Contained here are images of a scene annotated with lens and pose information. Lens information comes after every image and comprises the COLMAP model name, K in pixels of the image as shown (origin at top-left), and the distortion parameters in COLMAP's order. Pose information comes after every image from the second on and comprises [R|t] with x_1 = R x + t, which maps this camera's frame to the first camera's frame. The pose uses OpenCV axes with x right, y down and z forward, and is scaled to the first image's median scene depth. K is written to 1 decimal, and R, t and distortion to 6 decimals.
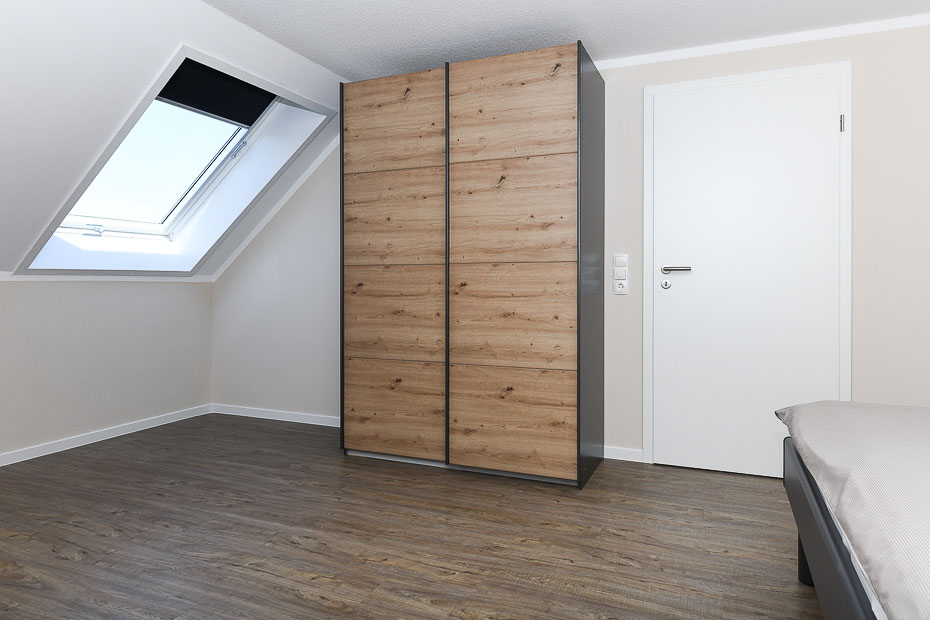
lens RADIAL K [[601.6, 0, 464.0], [0, 601.6, 305.1], [0, 0, 1]] dist [0.014861, 0.003585]
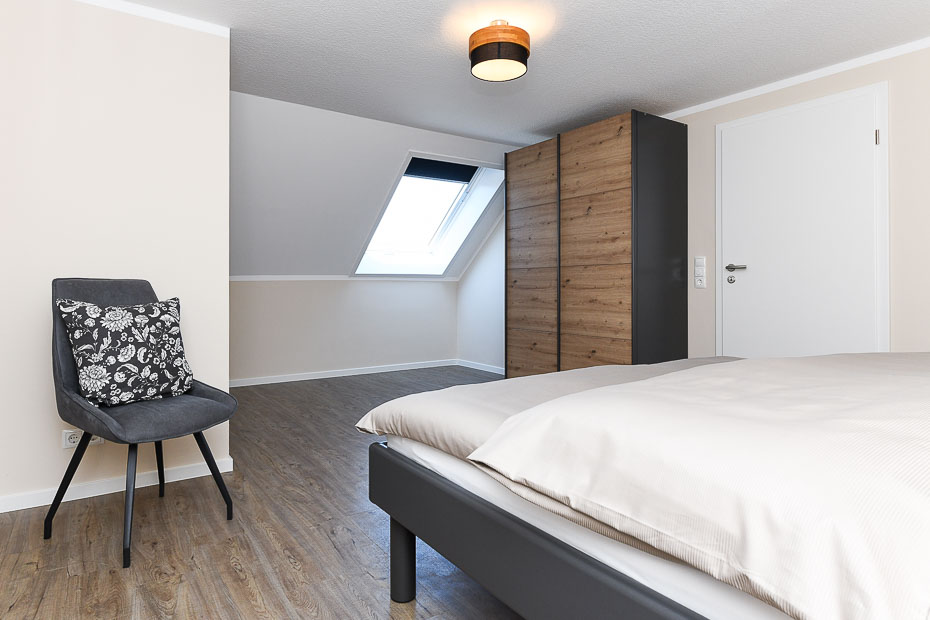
lens RADIAL K [[530.4, 0, 465.6], [0, 530.4, 305.2], [0, 0, 1]] dist [0.027248, -0.000078]
pose [[0.859381, 0.016148, -0.511080, 0.450722], [-0.014463, 0.999869, 0.007272, 0.020830], [0.511131, 0.001142, 0.859502, -0.259731]]
